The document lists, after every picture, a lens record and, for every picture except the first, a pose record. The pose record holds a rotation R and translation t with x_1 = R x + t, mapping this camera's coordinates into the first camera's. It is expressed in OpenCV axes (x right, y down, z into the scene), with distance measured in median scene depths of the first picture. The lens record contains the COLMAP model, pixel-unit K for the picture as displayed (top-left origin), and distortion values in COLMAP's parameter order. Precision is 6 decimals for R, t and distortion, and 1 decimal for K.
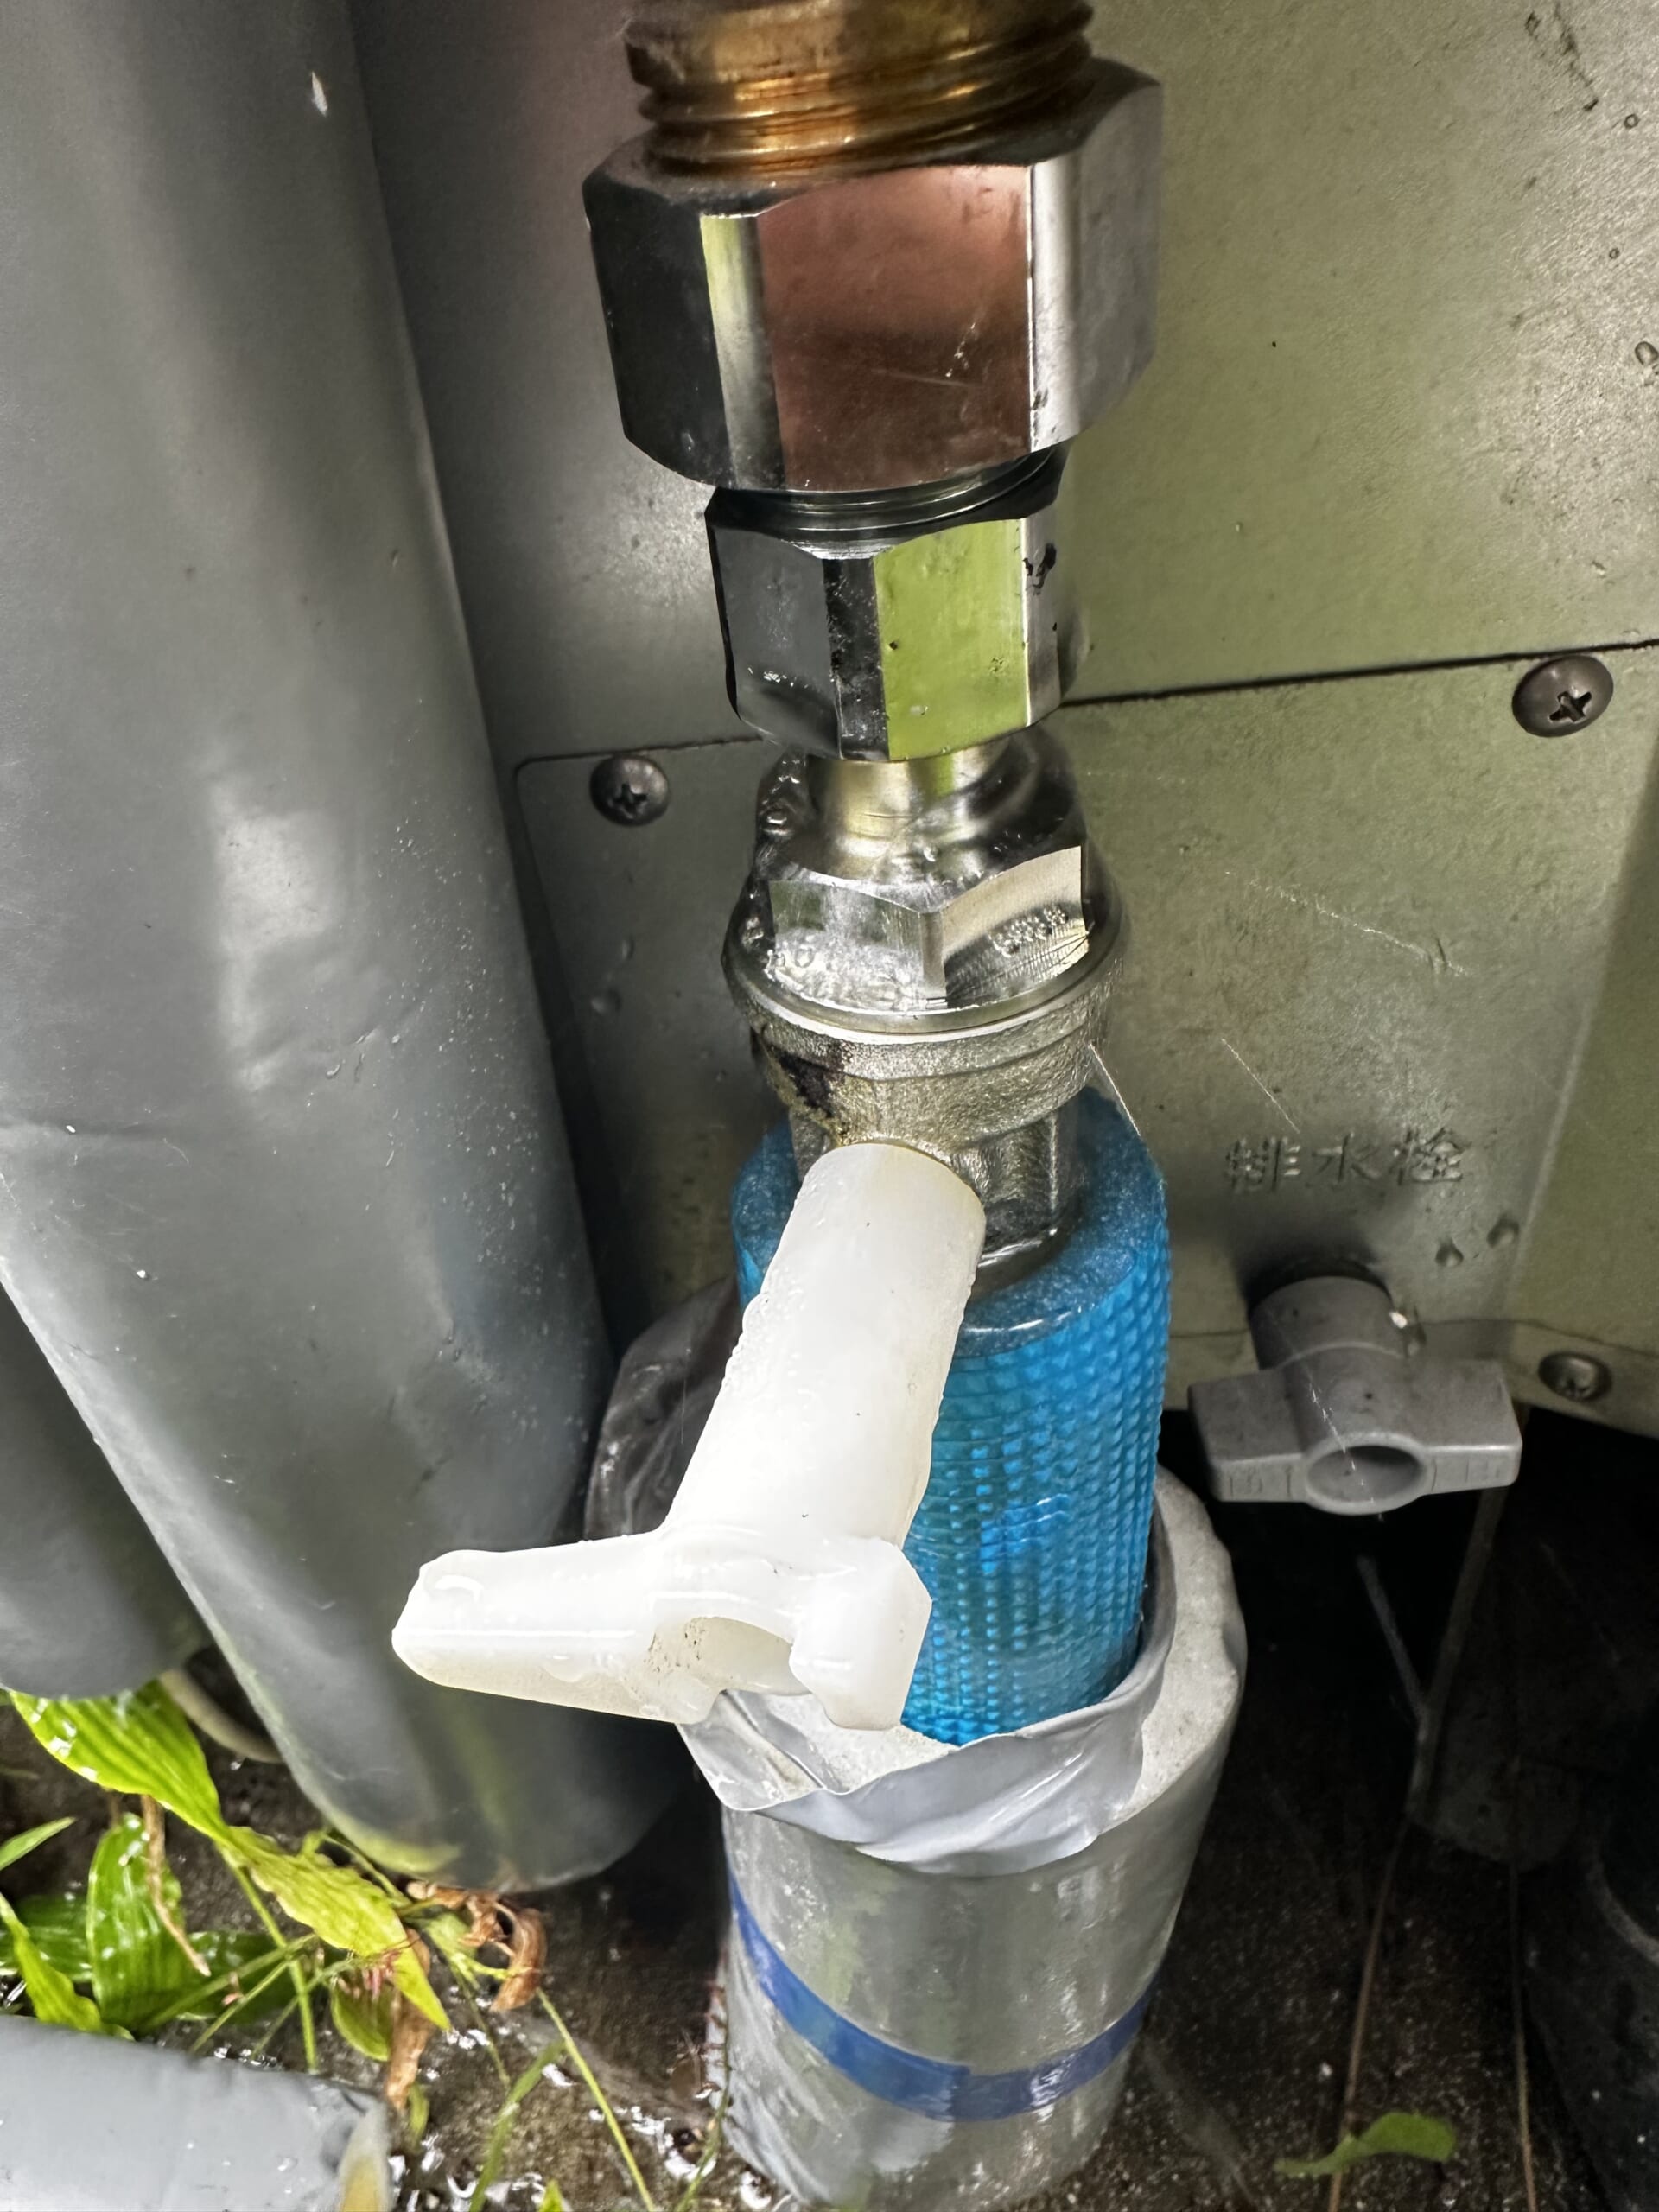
lens RADIAL K [[1667.4, 0, 770.3], [0, 1667.4, 1095.5], [0, 0, 1]] dist [0.020320, -0.002421]
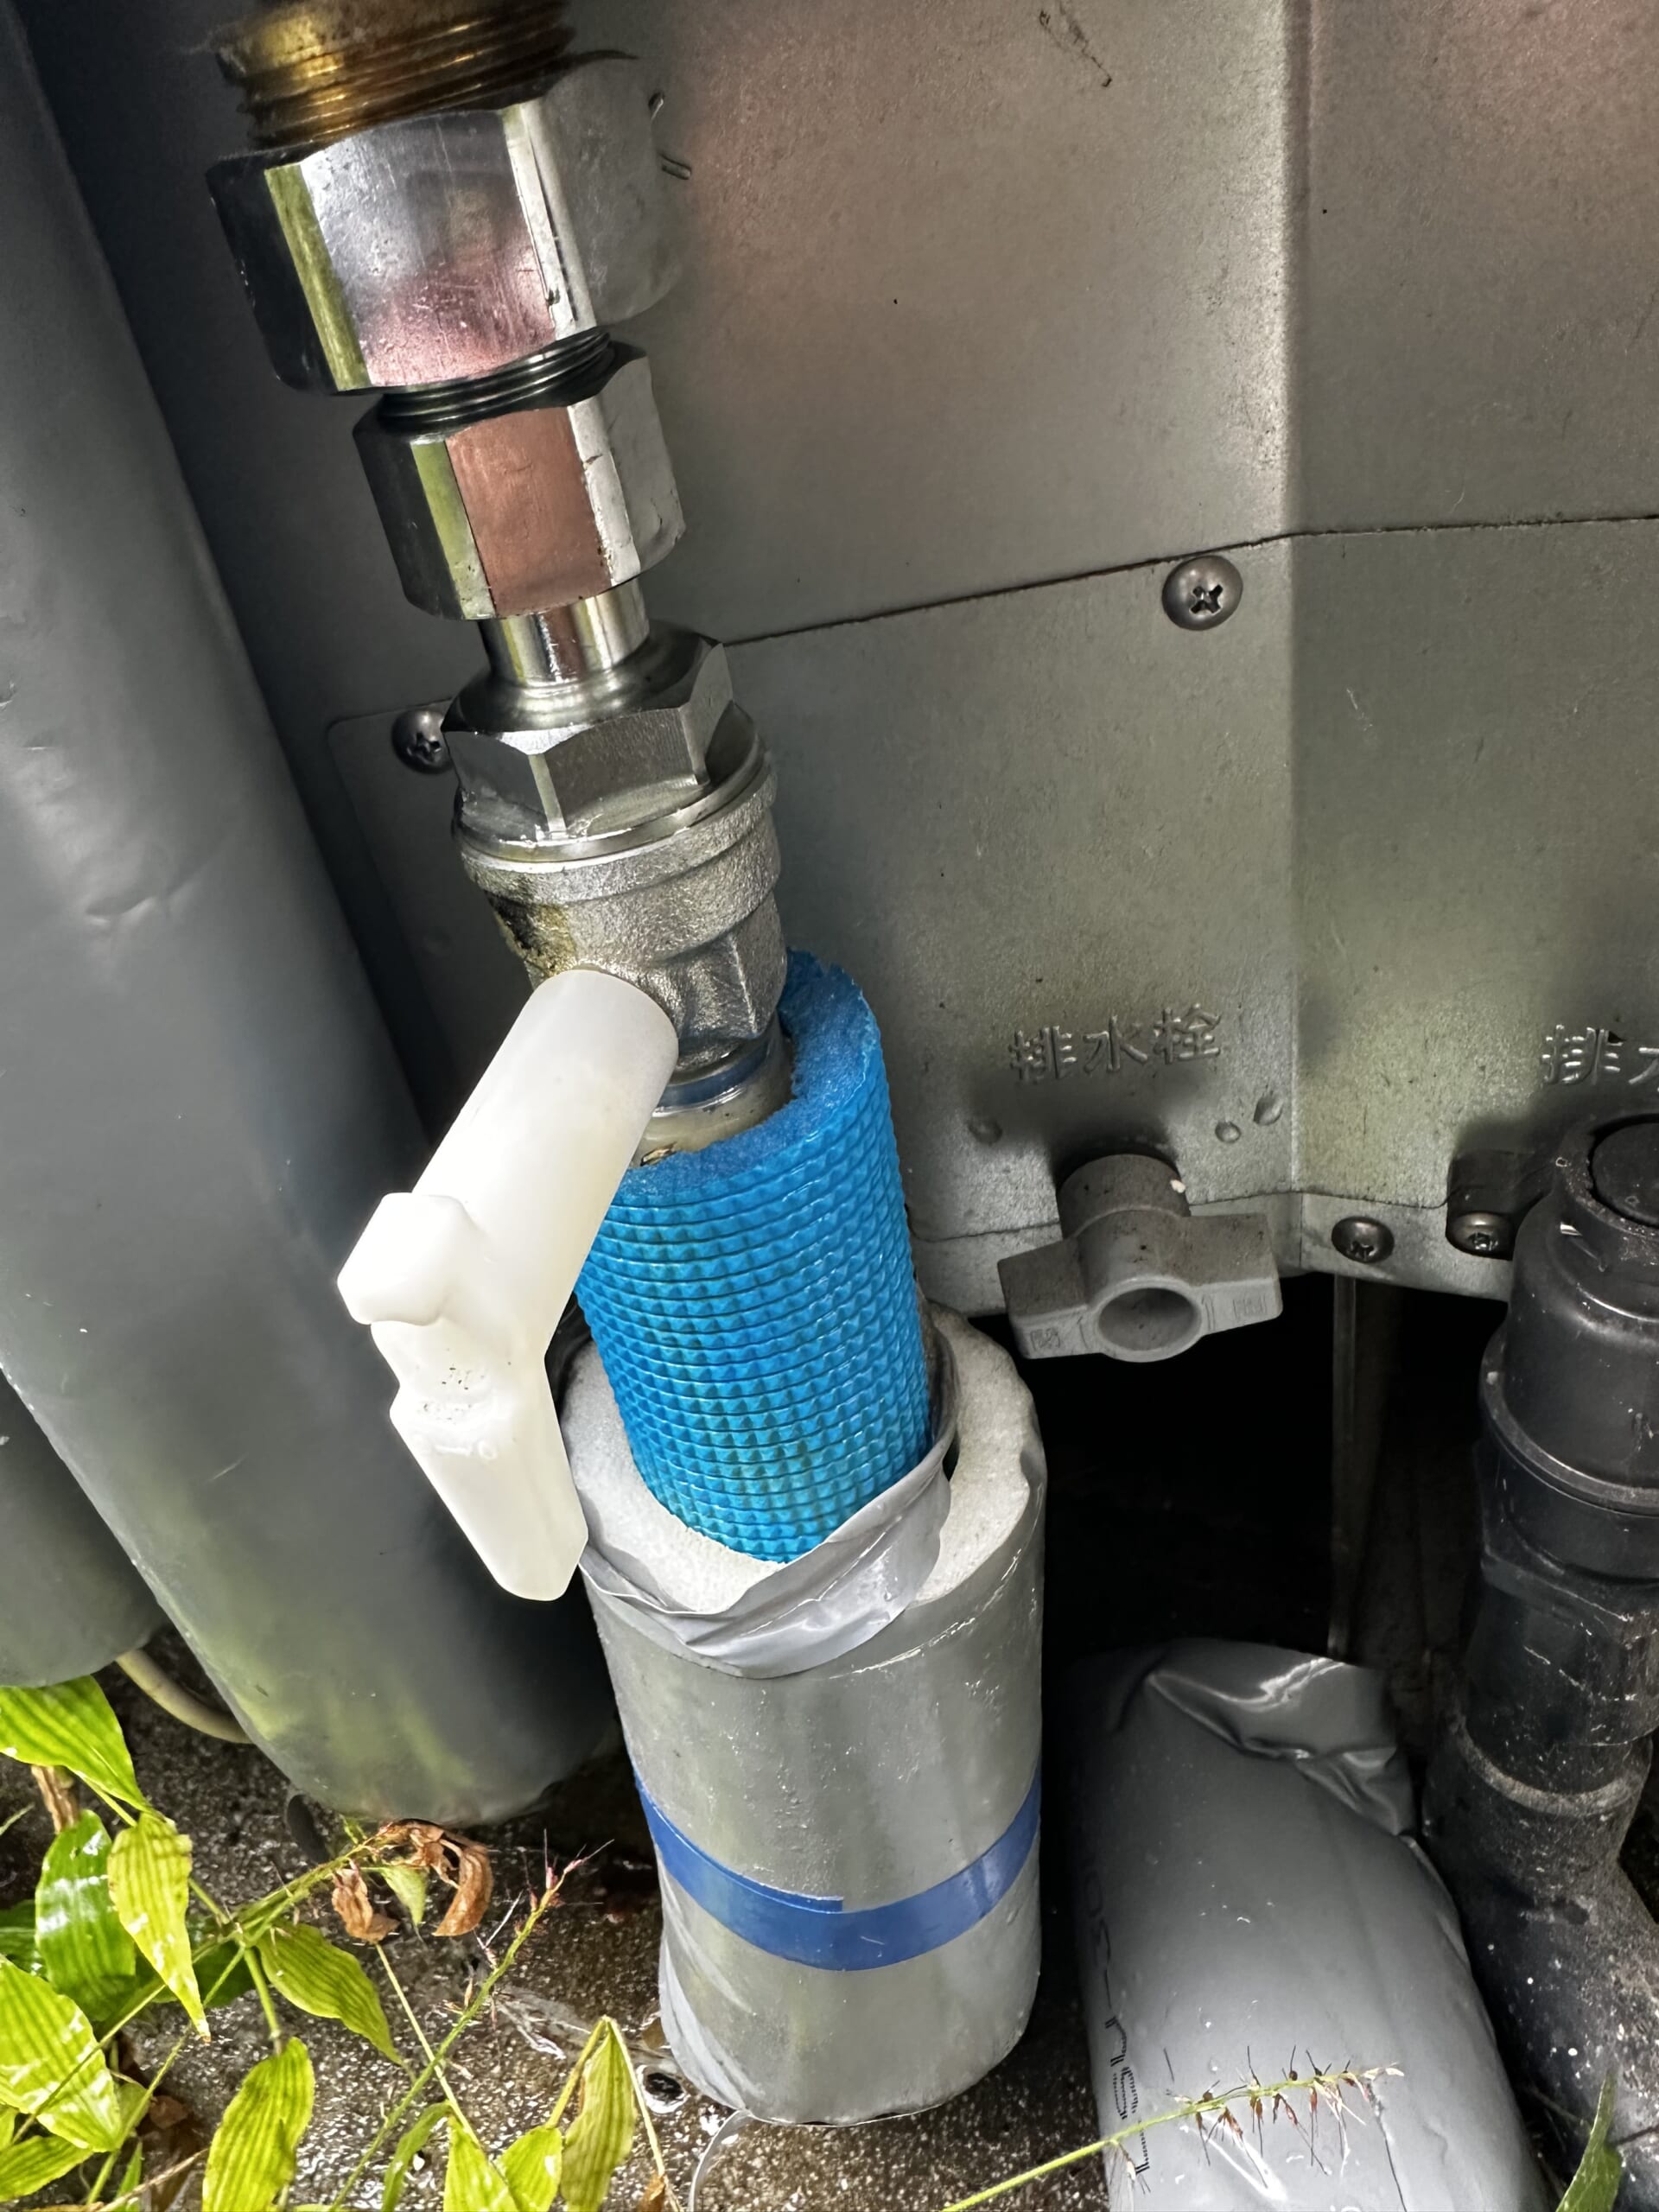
lens RADIAL K [[1667.4, 0, 809.5], [0, 1667.4, 1109.5], [0, 0, 1]] dist [0.020320, -0.002421]
pose [[0.997520, -0.070244, 0.004342, 0.134126], [0.070368, 0.996501, -0.045090, 0.119581], [-0.001160, 0.045284, 0.998973, -0.111889]]
